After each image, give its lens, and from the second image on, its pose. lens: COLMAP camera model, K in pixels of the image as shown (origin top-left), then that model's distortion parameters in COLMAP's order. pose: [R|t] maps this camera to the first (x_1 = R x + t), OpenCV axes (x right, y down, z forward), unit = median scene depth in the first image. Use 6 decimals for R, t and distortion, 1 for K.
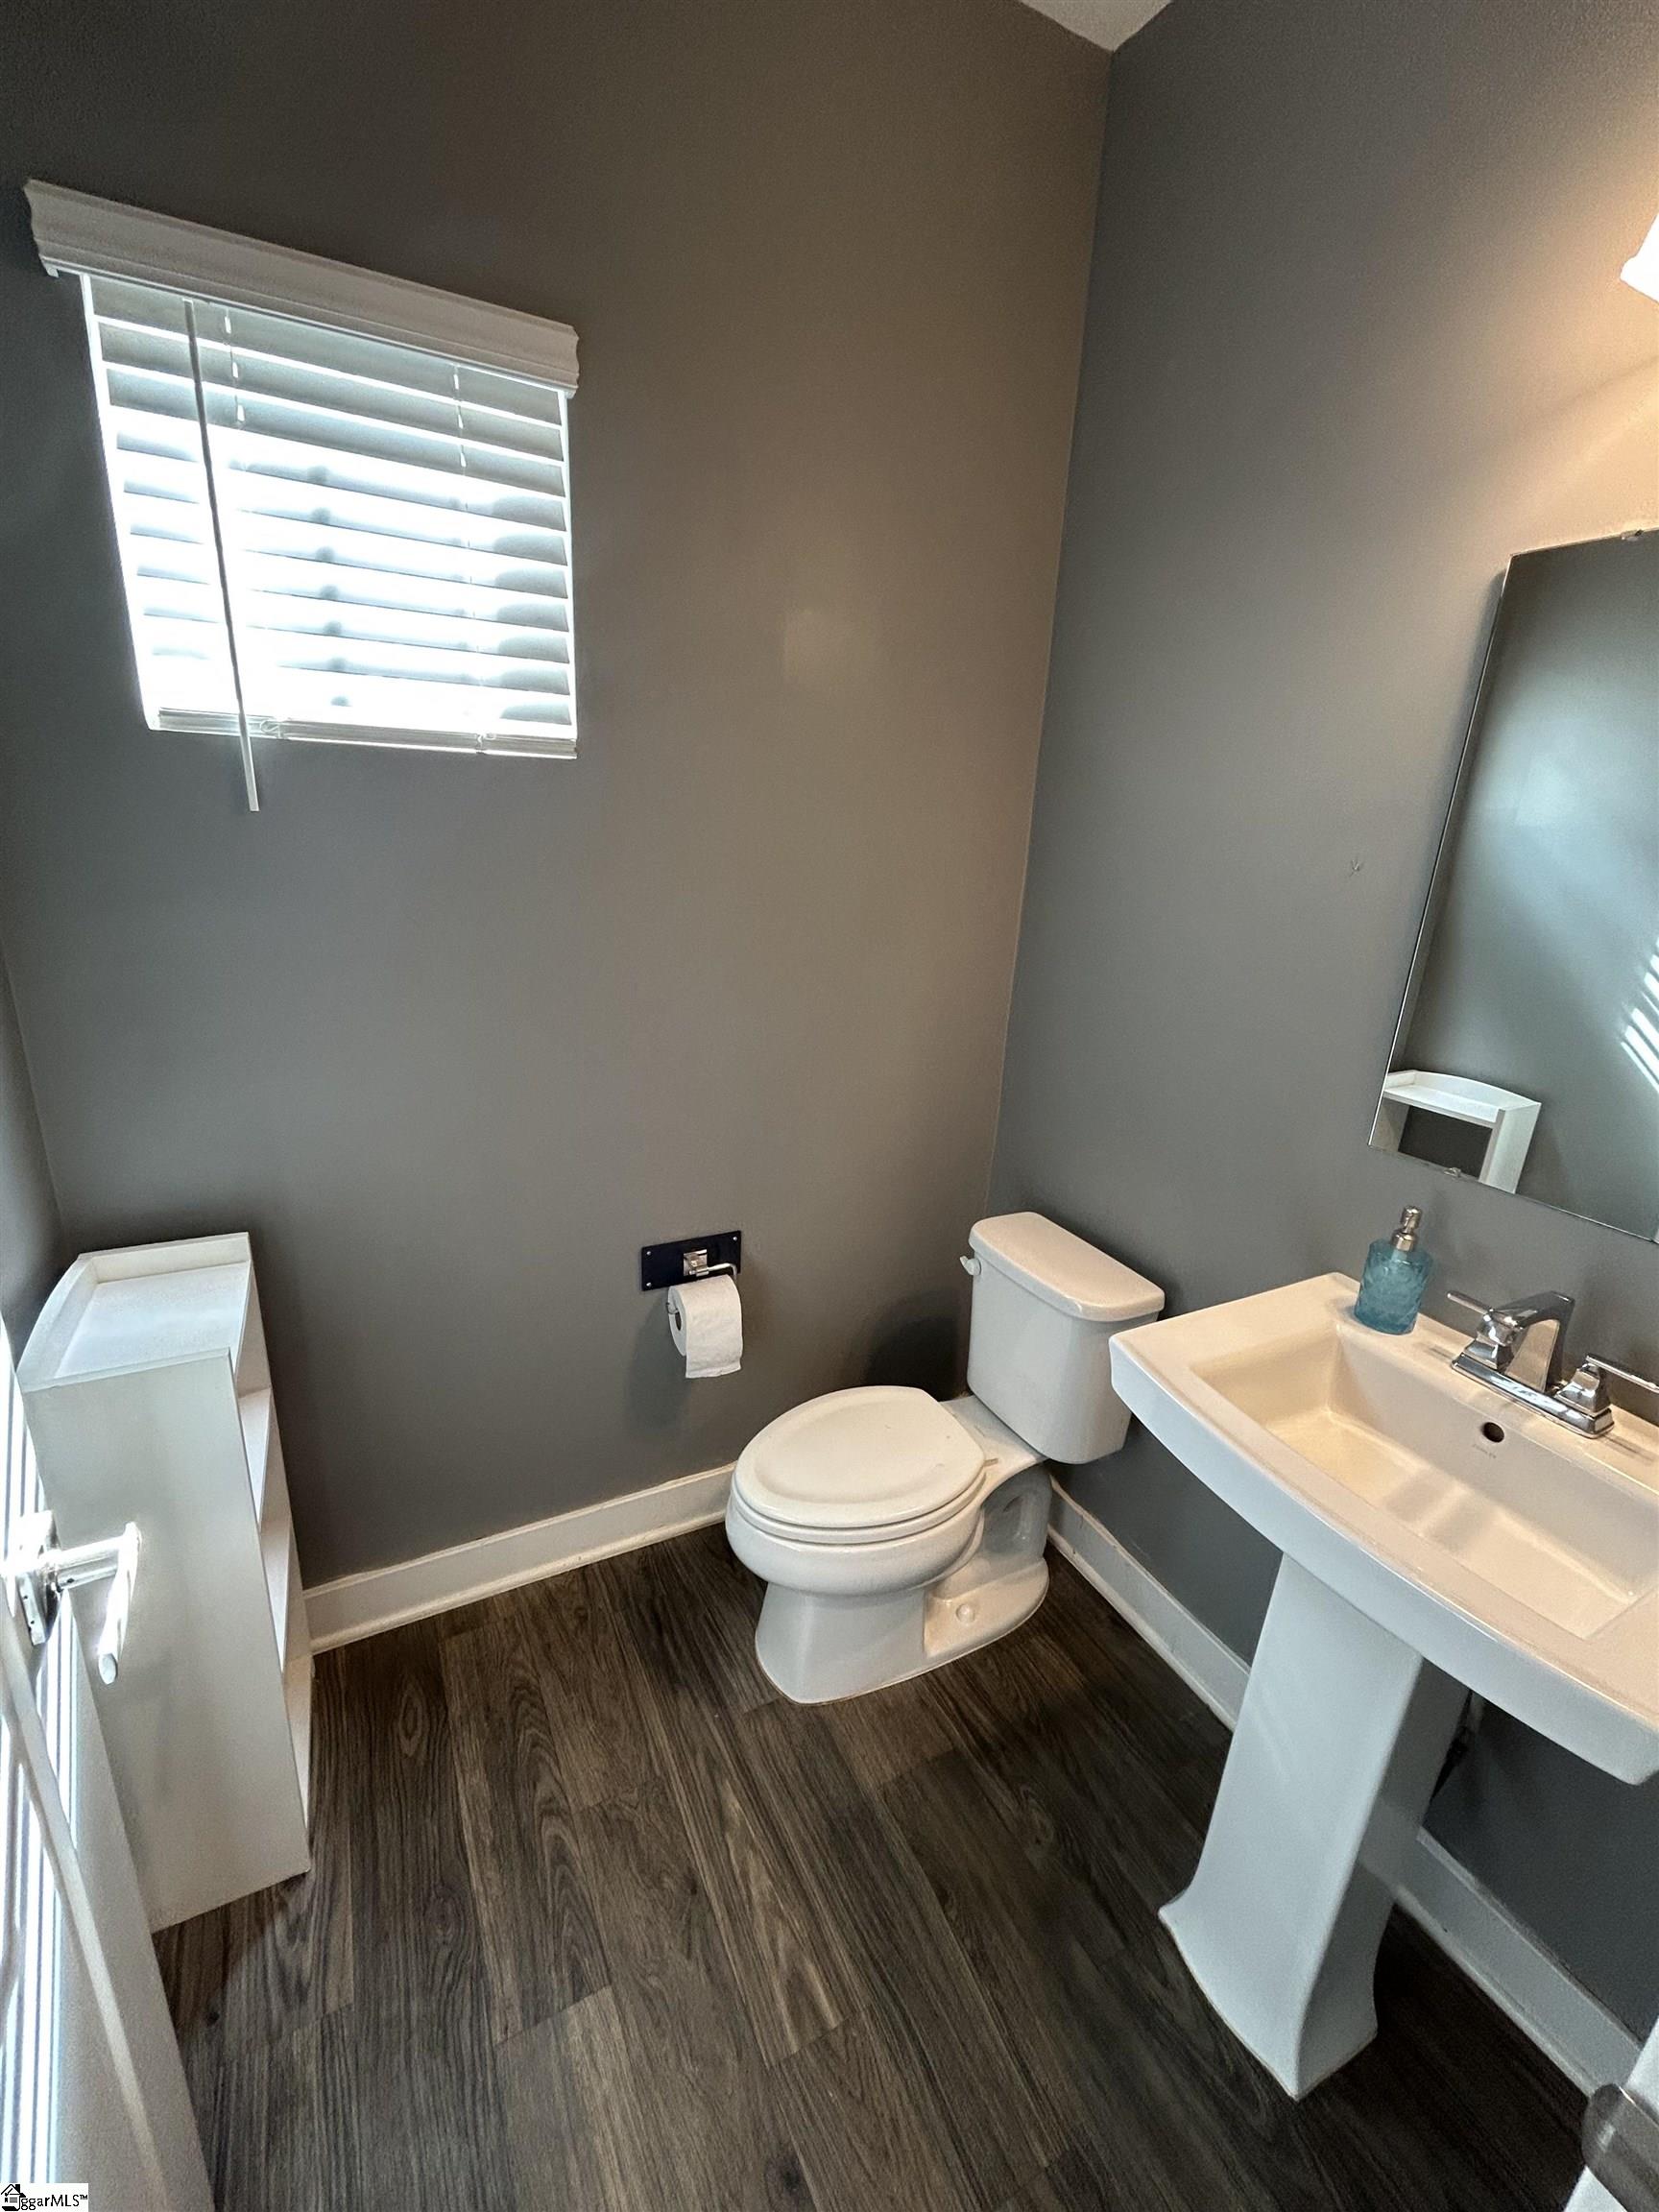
lens RADIAL K [[925.4, 0, 829.5], [0, 925.4, 1106.0], [0, 0, 1]] dist [0.000099, 0.000171]
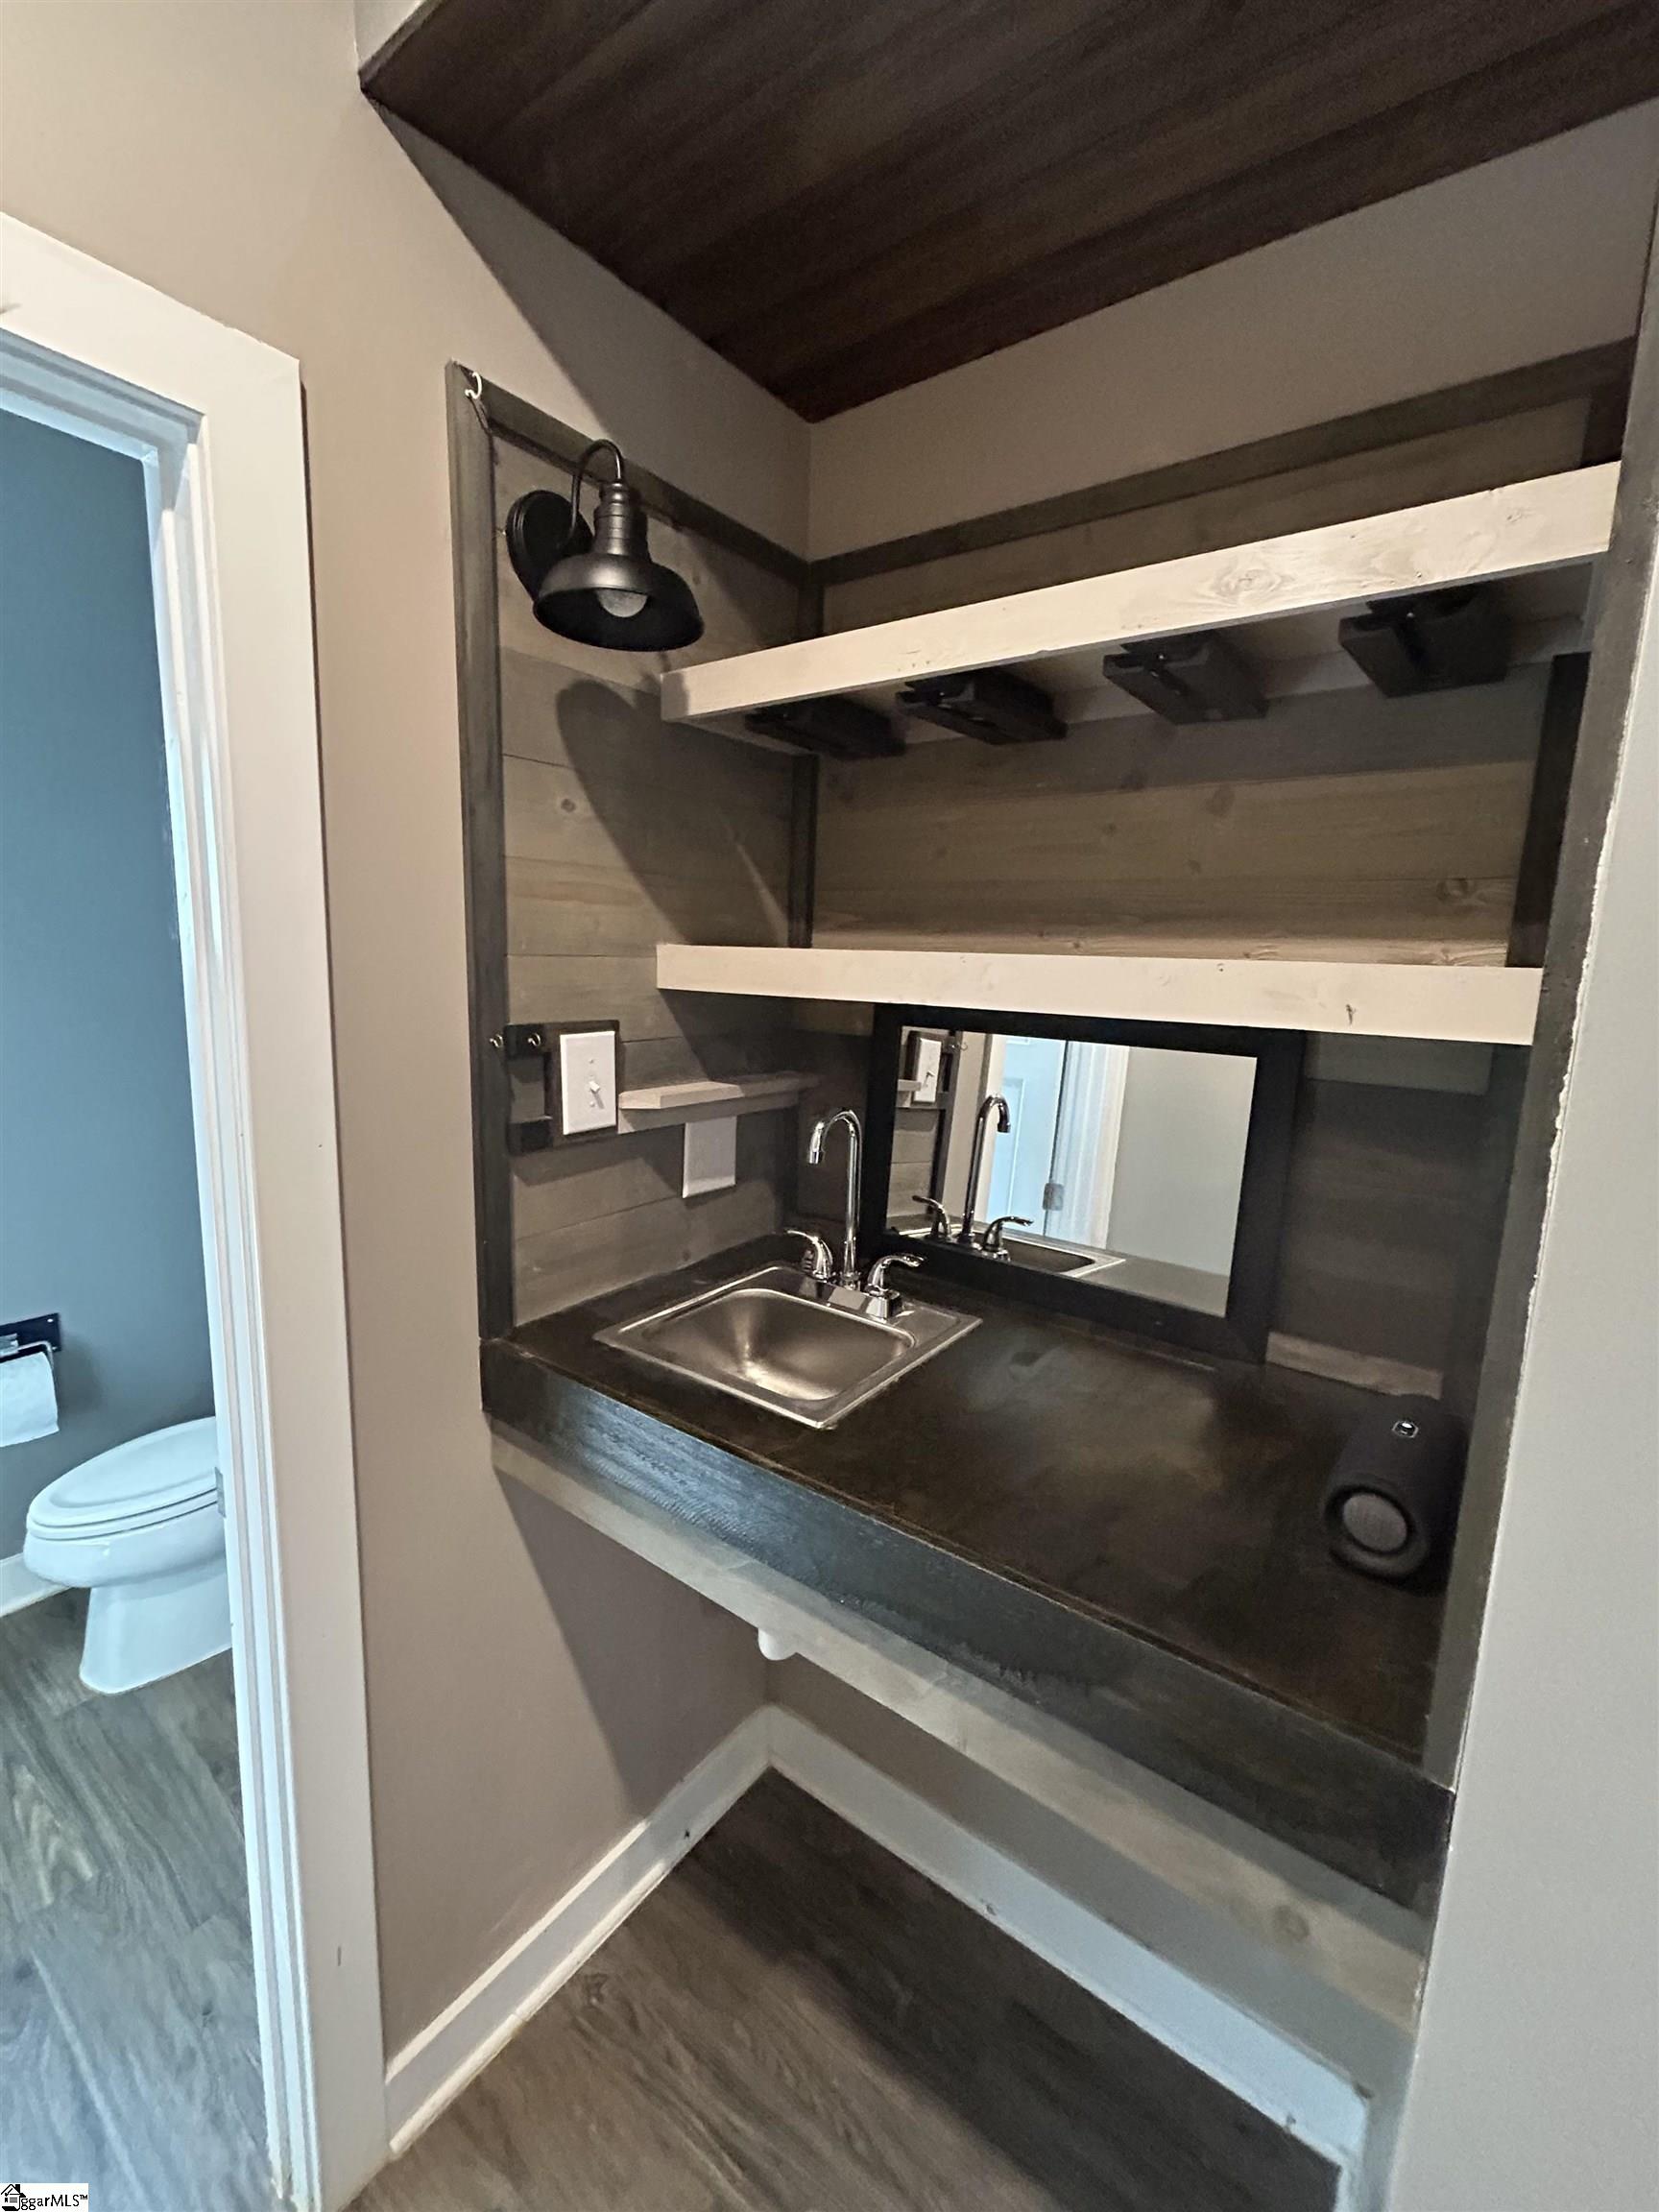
lens RADIAL K [[925.4, 0, 829.5], [0, 925.4, 1106.0], [0, 0, 1]] dist [0.000099, 0.000171]
pose [[0.902495, -0.087056, 0.421810, 0.434031], [0.138789, 0.985901, -0.093474, 0.168968], [-0.407725, 0.142902, 0.901853, -0.668888]]
